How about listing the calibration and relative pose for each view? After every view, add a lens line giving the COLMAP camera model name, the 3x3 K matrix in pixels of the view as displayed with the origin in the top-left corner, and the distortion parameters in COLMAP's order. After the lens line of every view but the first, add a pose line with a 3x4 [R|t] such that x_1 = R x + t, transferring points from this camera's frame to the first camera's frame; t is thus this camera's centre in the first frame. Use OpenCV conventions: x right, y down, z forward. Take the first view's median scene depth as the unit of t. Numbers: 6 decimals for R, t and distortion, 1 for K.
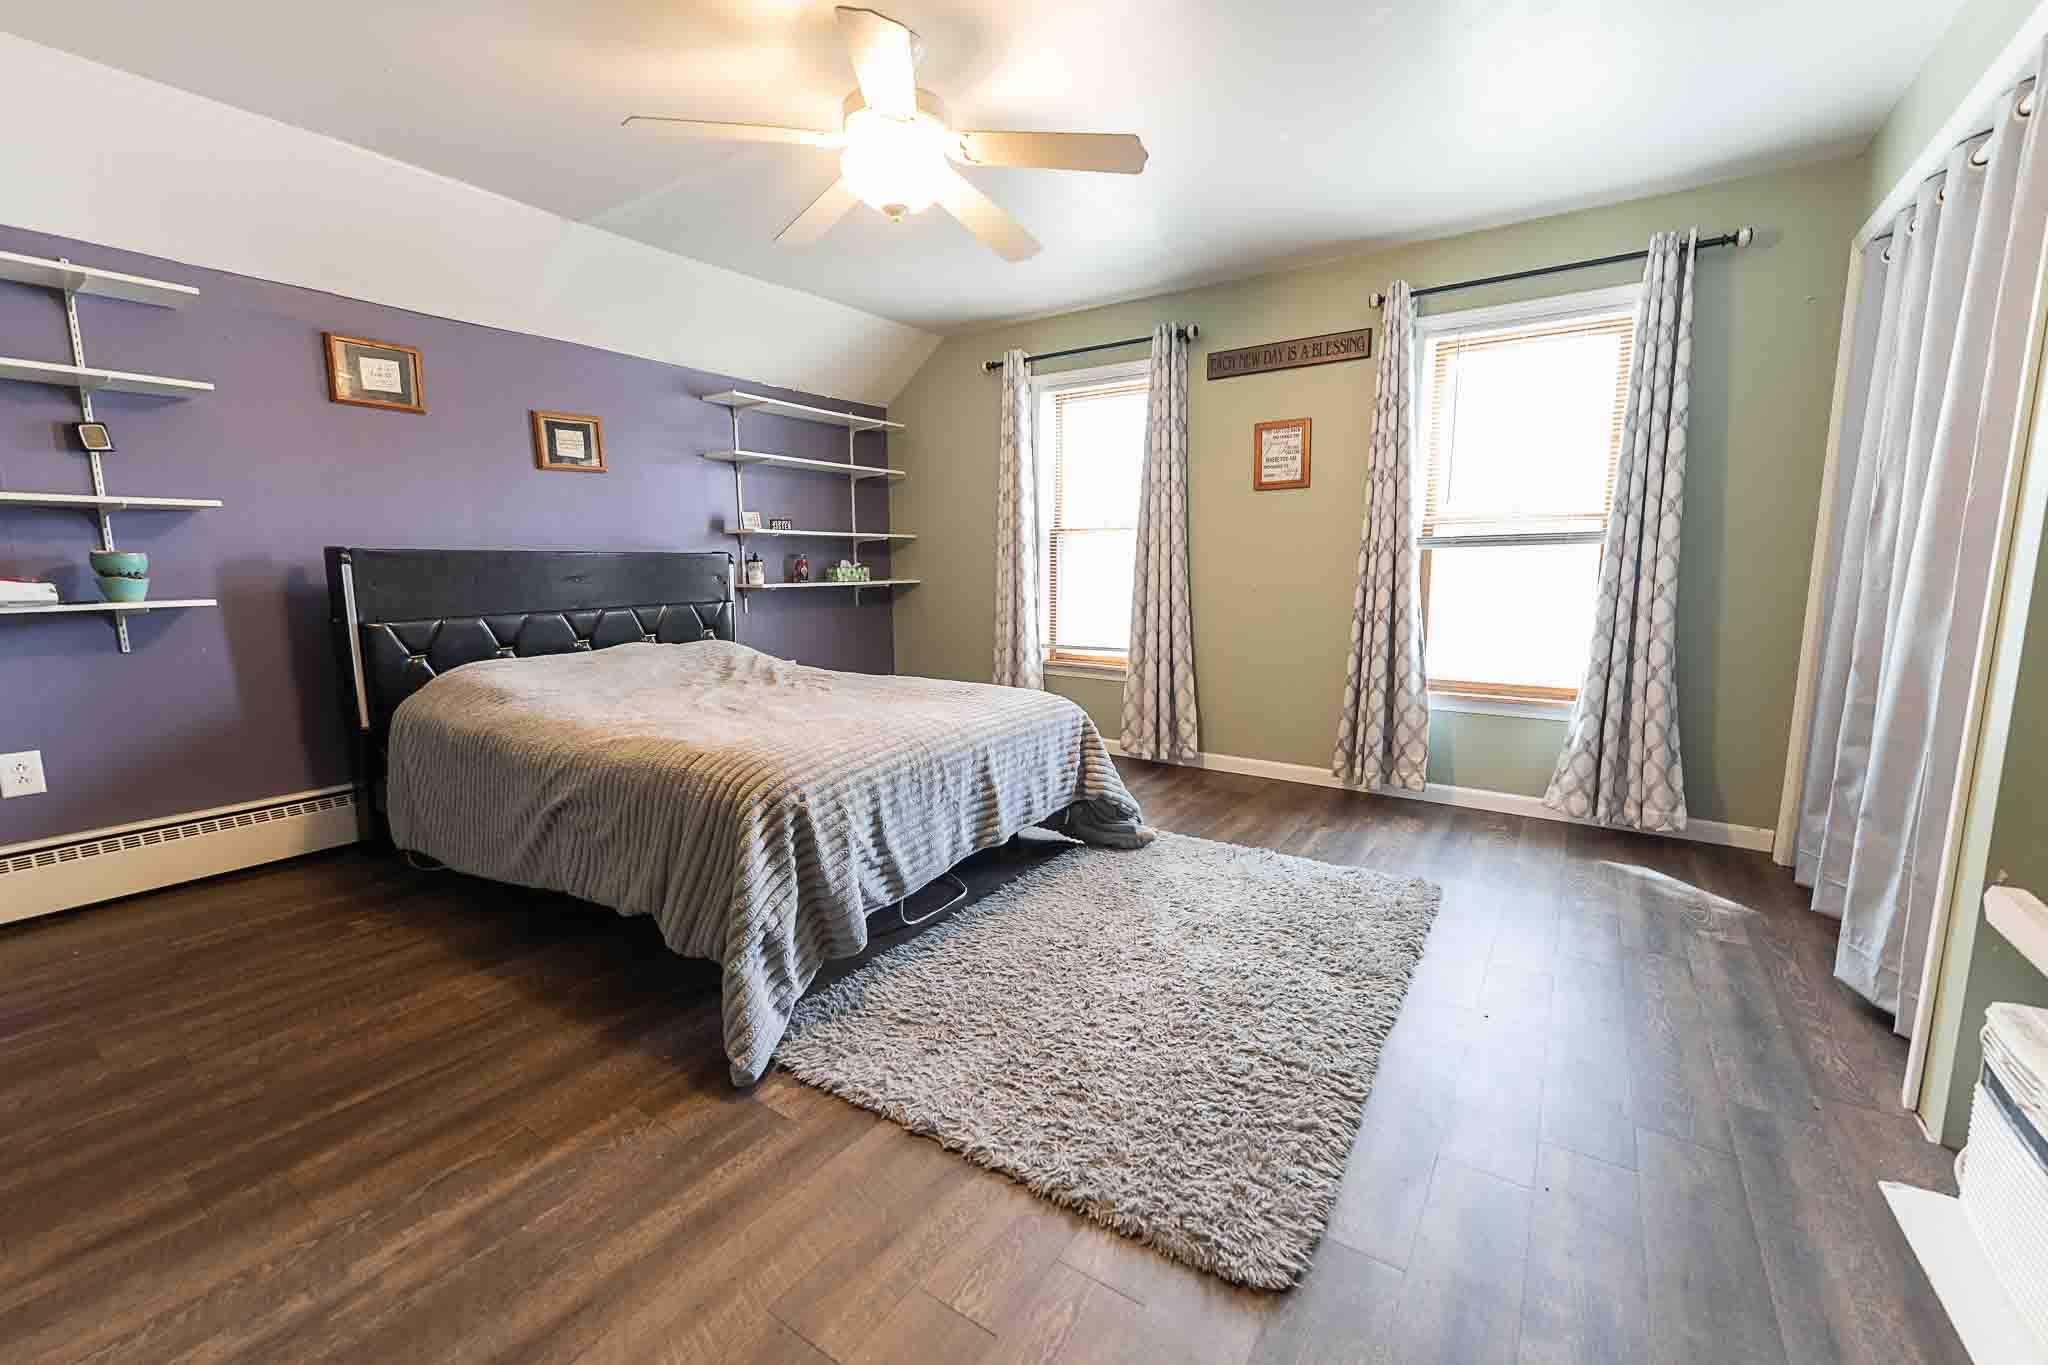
lens RADIAL K [[828.6, 0, 1021.9], [0, 828.6, 686.3], [0, 0, 1]] dist [0.000685, 0.000077]
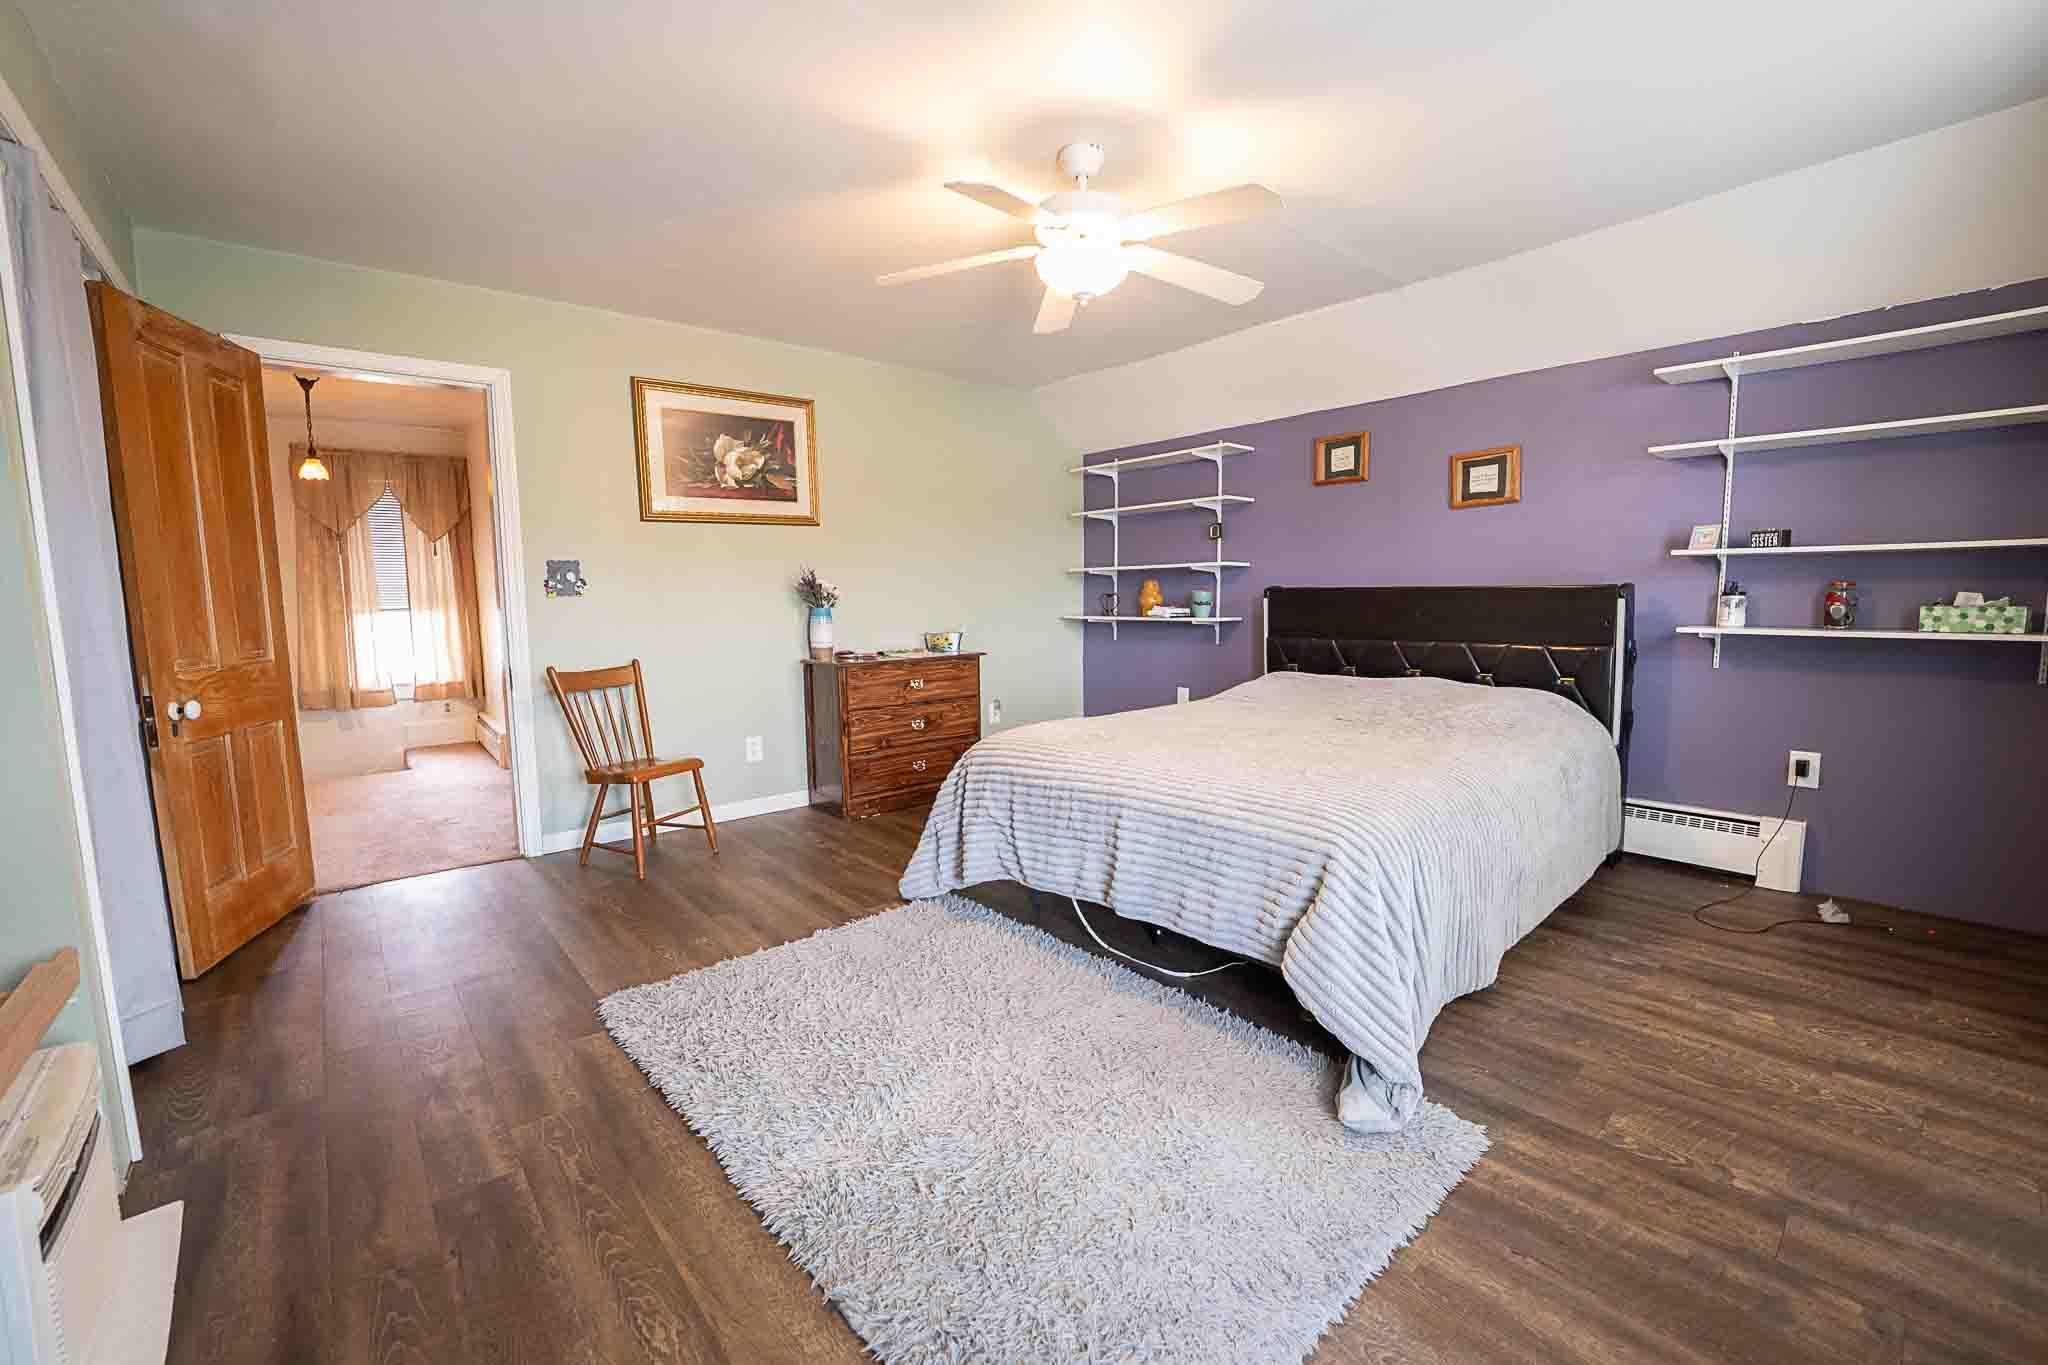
lens RADIAL K [[828.6, 0, 1020.7], [0, 828.6, 676.8], [0, 0, 1]] dist [0.000685, 0.000077]
pose [[-0.248098, 0.107404, -0.962763, 0.687122], [-0.130293, 0.981105, 0.143026, -0.147668], [0.959933, 0.160926, -0.229417, 0.846204]]
